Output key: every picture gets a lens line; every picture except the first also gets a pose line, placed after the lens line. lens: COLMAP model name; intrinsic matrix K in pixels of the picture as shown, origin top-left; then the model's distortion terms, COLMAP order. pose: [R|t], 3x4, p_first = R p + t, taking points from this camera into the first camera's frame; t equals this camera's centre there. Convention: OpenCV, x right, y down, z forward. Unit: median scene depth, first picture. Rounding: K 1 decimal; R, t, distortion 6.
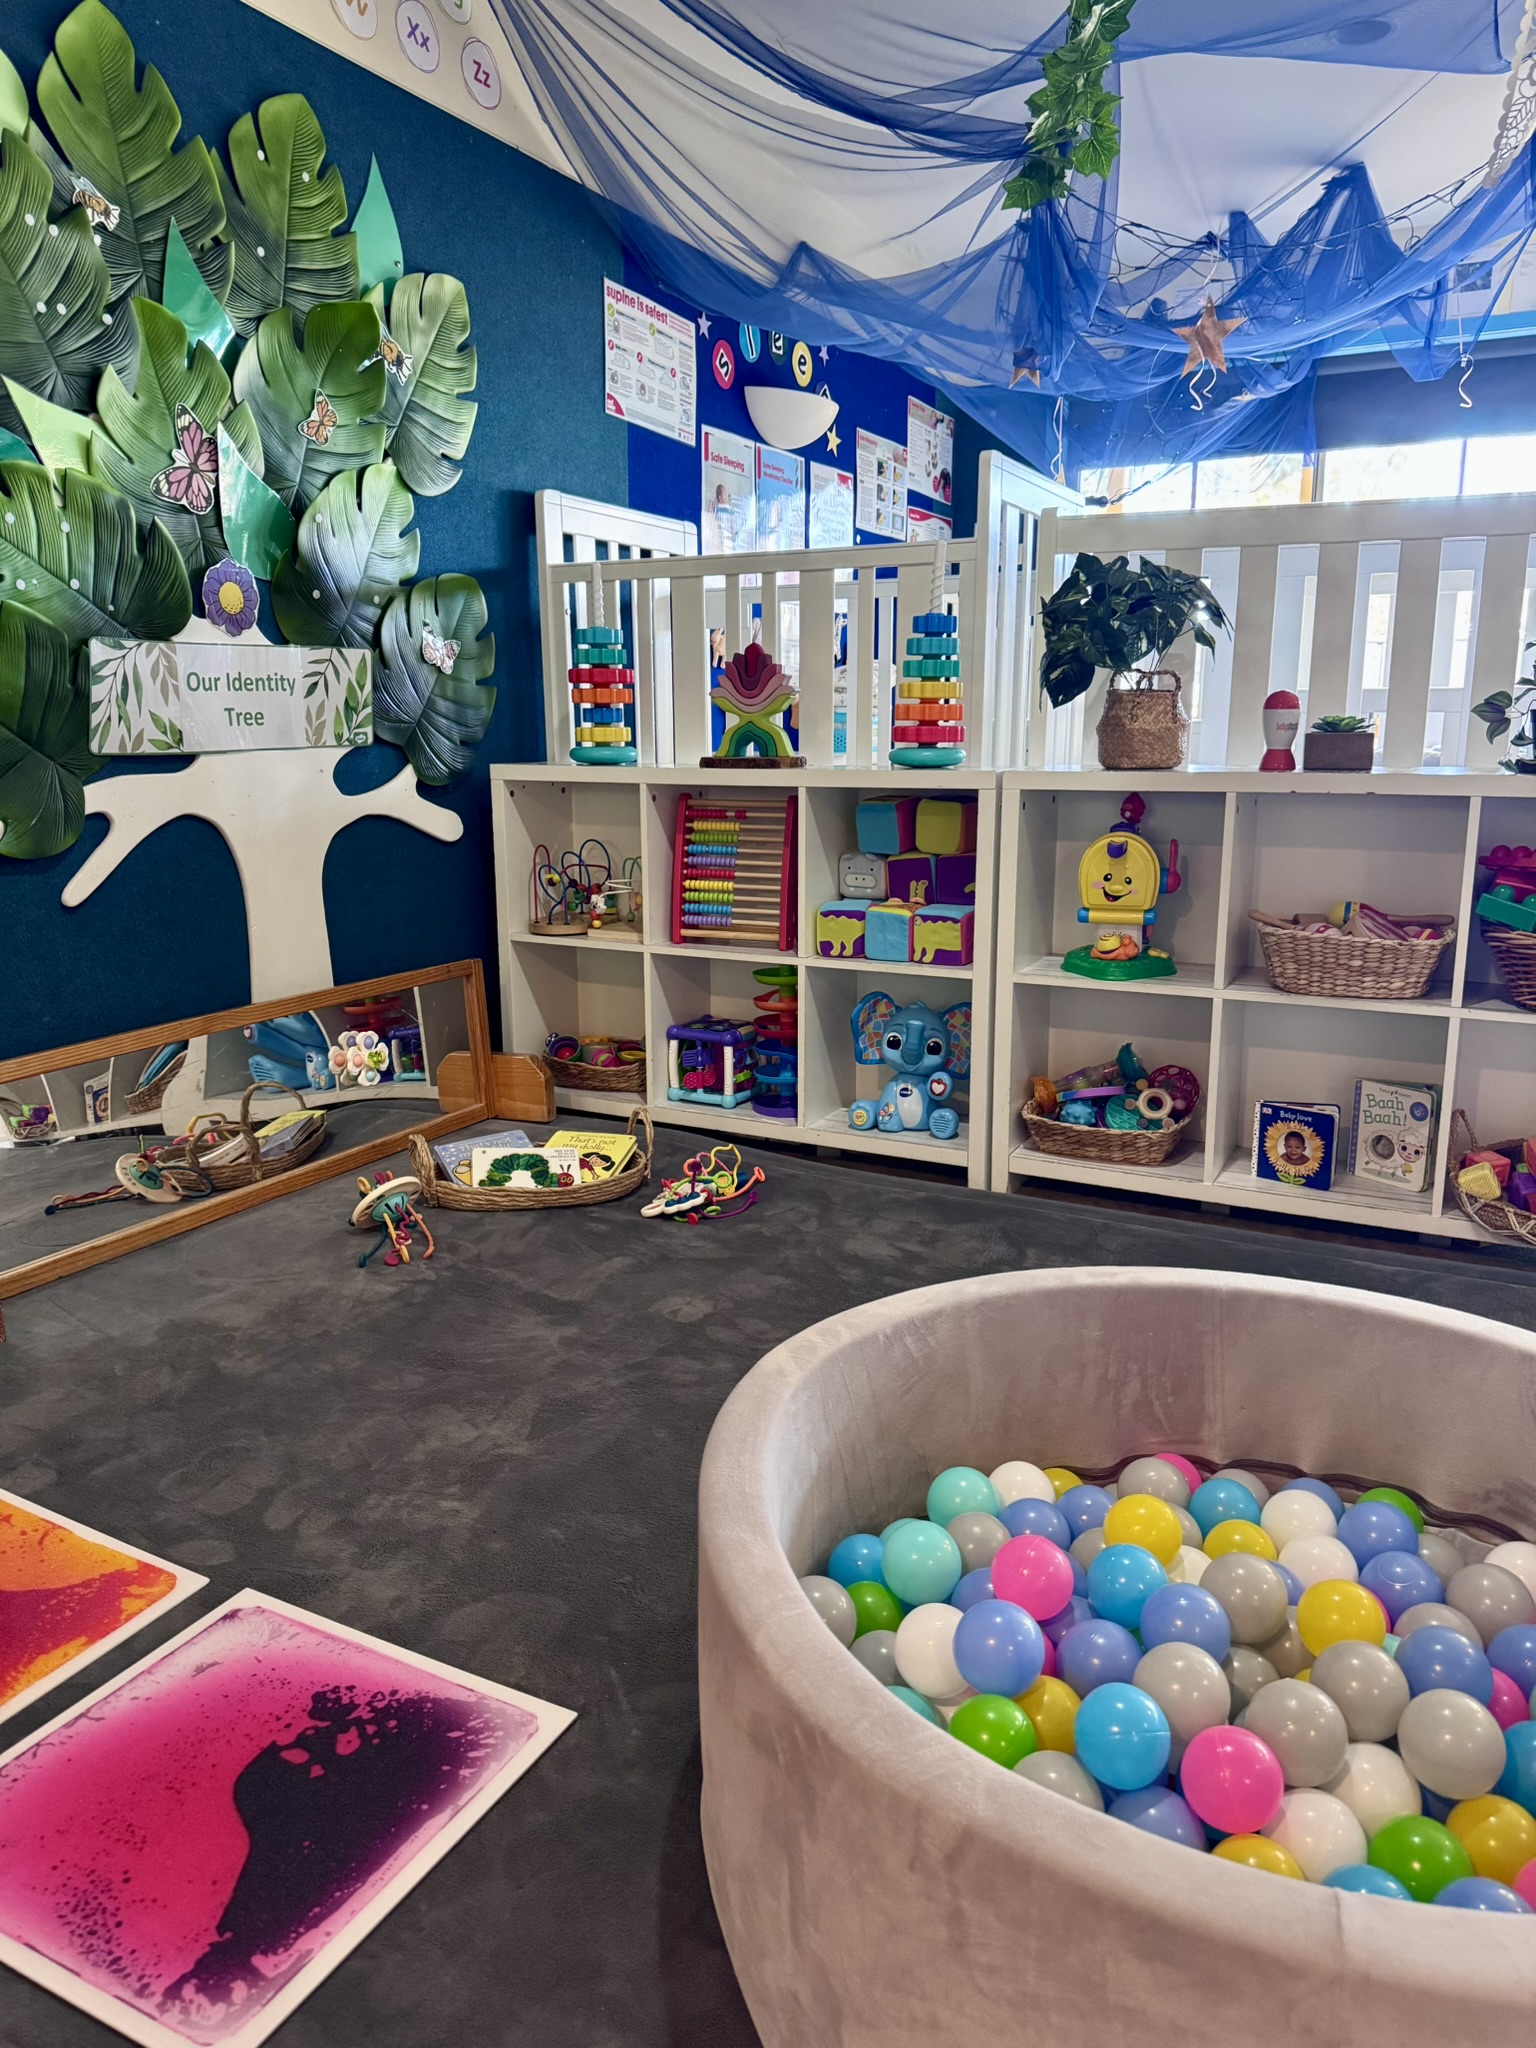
lens RADIAL K [[1447.9, 0, 772.0], [0, 1447.9, 1028.8], [0, 0, 1]] dist [-0.010680, -0.008069]
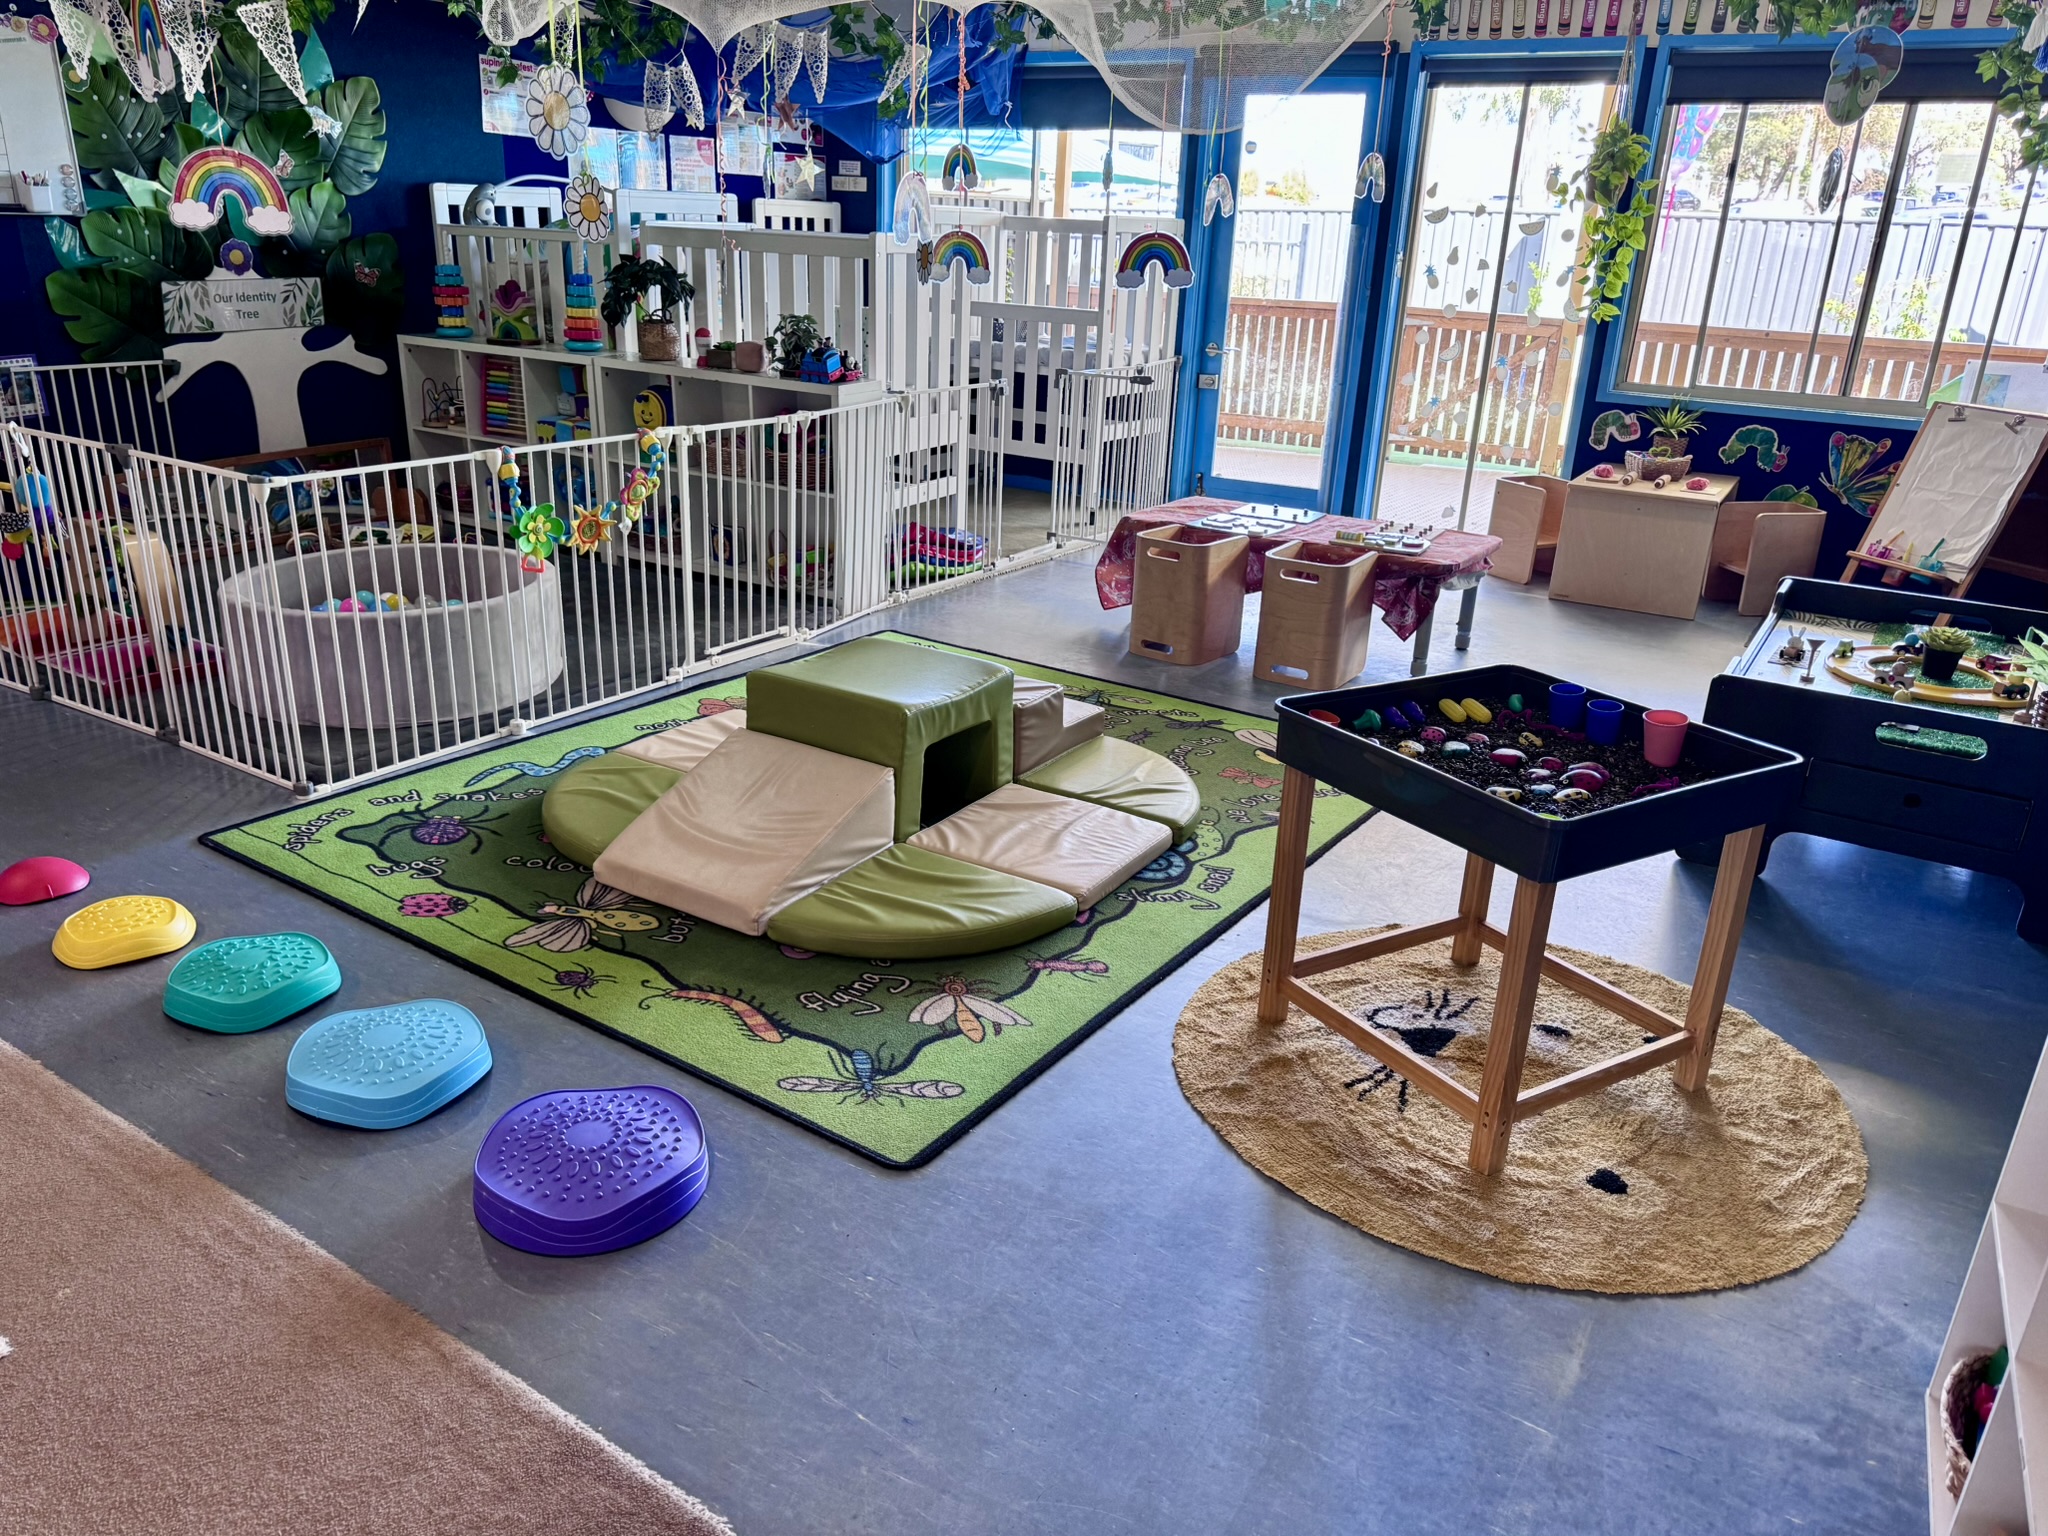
lens RADIAL K [[1447.9, 0, 1017.5], [0, 1447.9, 765.4], [0, 0, 1]] dist [-0.010680, -0.008069]
pose [[0.995557, 0.066029, -0.067137, 0.910472], [-0.054980, 0.986409, 0.154838, 0.046207], [0.076448, -0.150459, 0.985656, -1.055173]]
